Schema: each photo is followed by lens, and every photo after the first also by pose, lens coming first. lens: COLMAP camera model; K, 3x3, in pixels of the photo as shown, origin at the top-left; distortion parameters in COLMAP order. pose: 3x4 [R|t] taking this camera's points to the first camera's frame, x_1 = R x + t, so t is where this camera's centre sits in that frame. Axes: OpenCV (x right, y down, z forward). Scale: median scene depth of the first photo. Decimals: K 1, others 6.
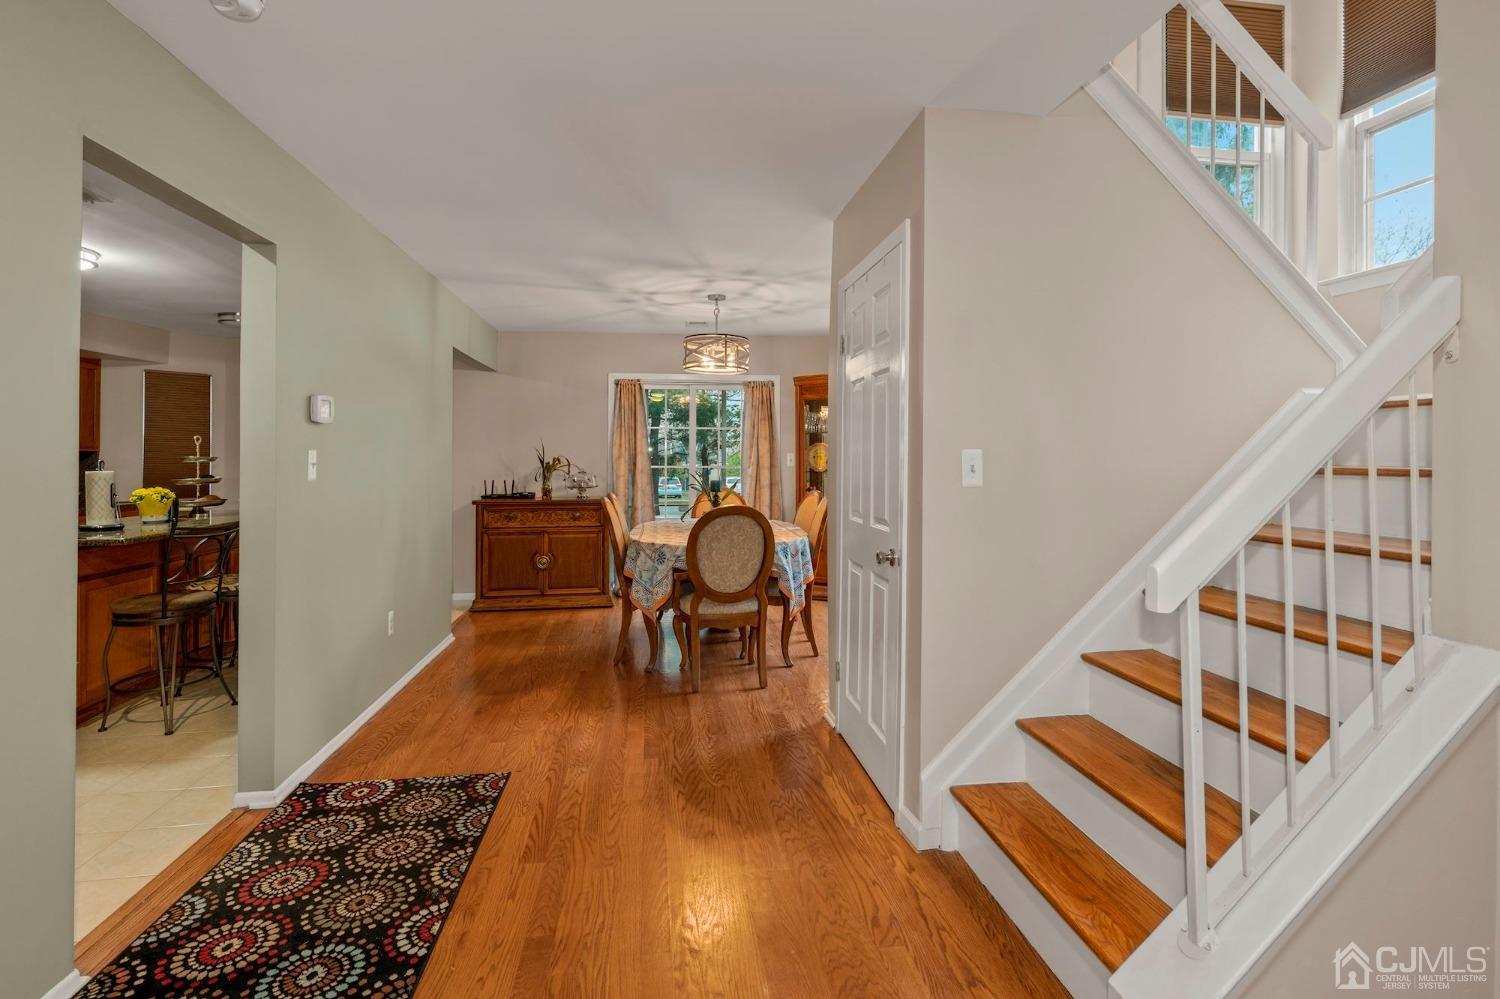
lens RADIAL K [[679.4, 0, 757.3], [0, 679.4, 448.6], [0, 0, 1]] dist [-0.000610, -0.000070]
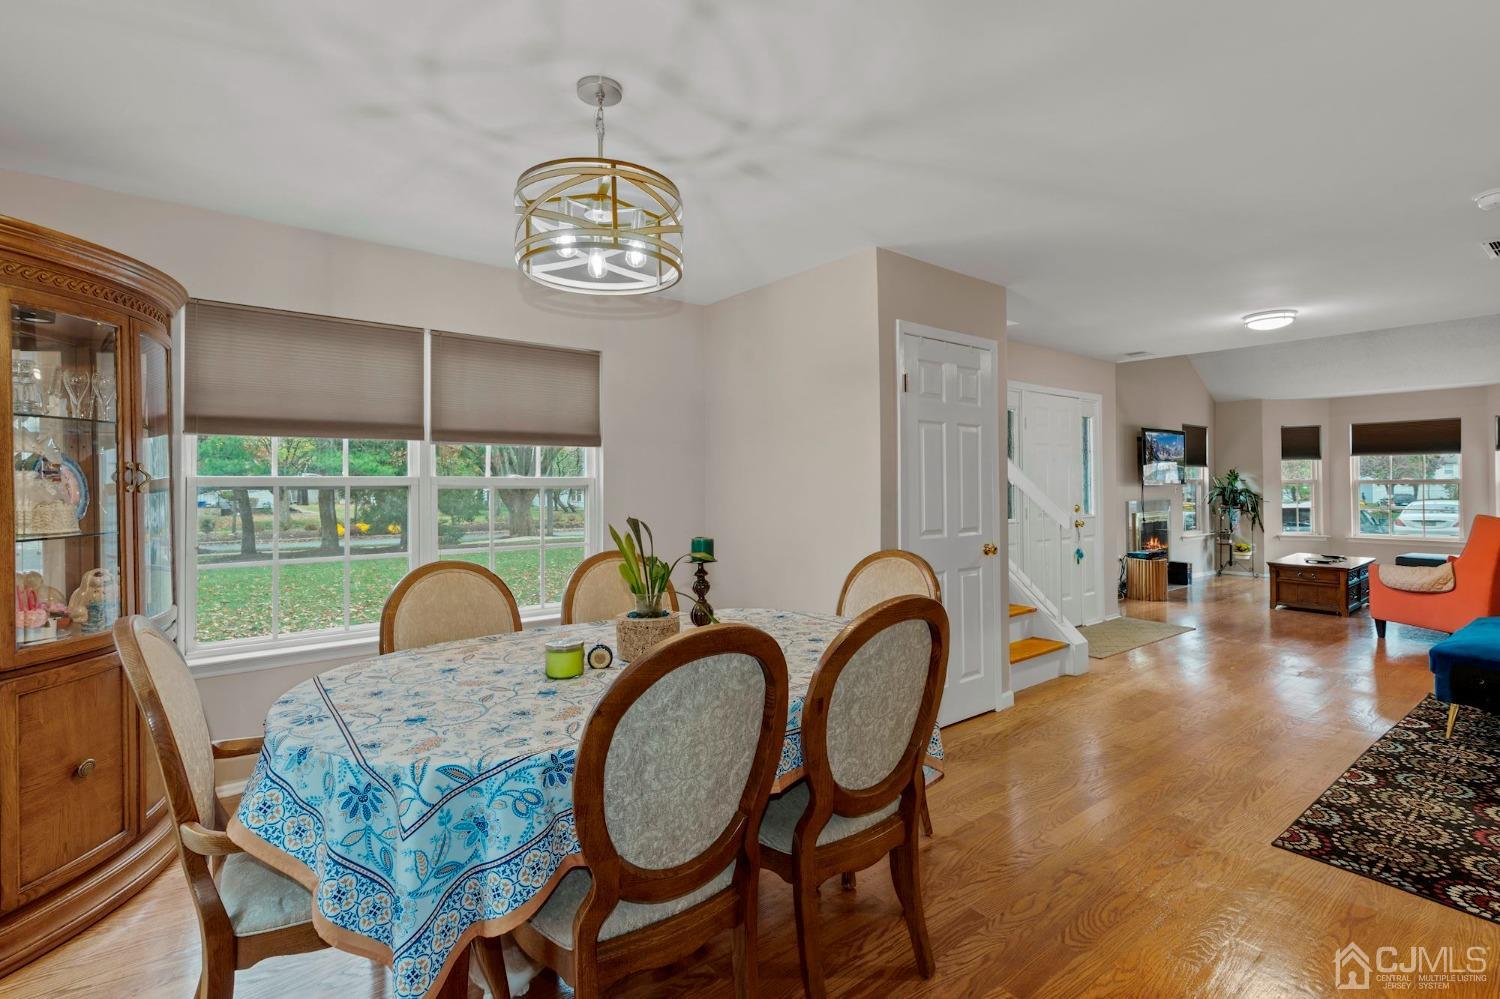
lens RADIAL K [[677.5, 0, 756.7], [0, 677.5, 498.8], [0, 0, 1]] dist [0.002438, 0.000997]
pose [[-0.482289, 0.008735, 0.875969, -0.385504], [0.009306, 0.999945, -0.004847, 0.016882], [-0.875963, 0.005815, -0.482344, 0.950180]]
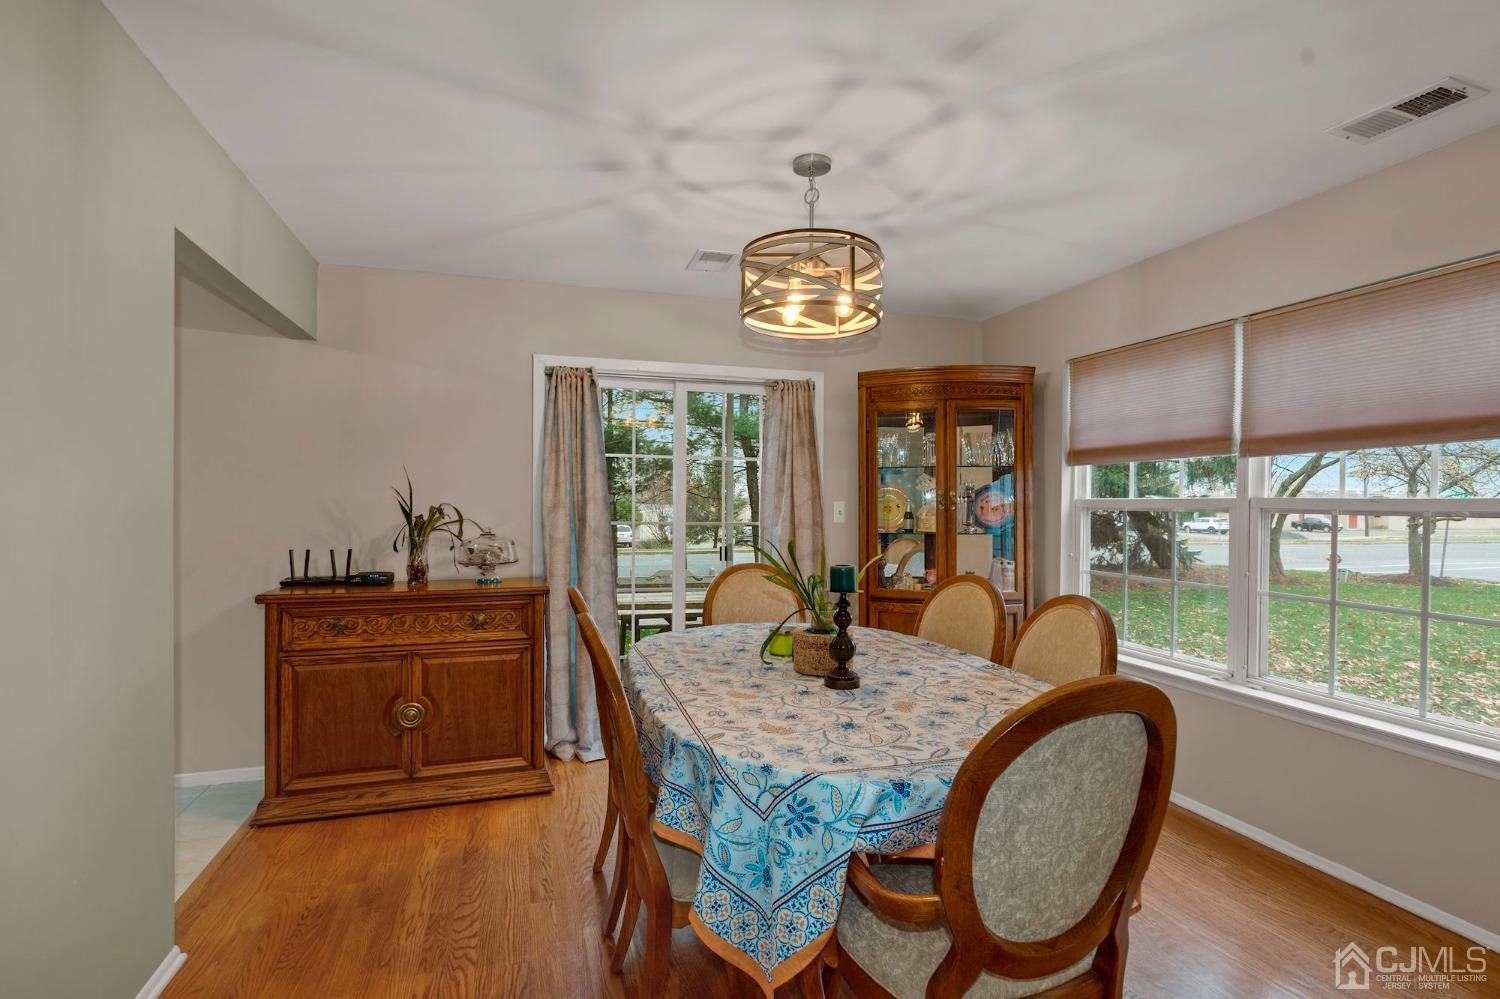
lens RADIAL K [[700.6, 0, 745.2], [0, 700.6, 509.0], [0, 0, 1]] dist [-0.000406, 0.000138]
pose [[0.988525, 0.004751, 0.150980, -0.149884], [-0.007919, 0.999761, 0.020384, 0.002086], [-0.150848, -0.021346, 0.988327, 0.453370]]
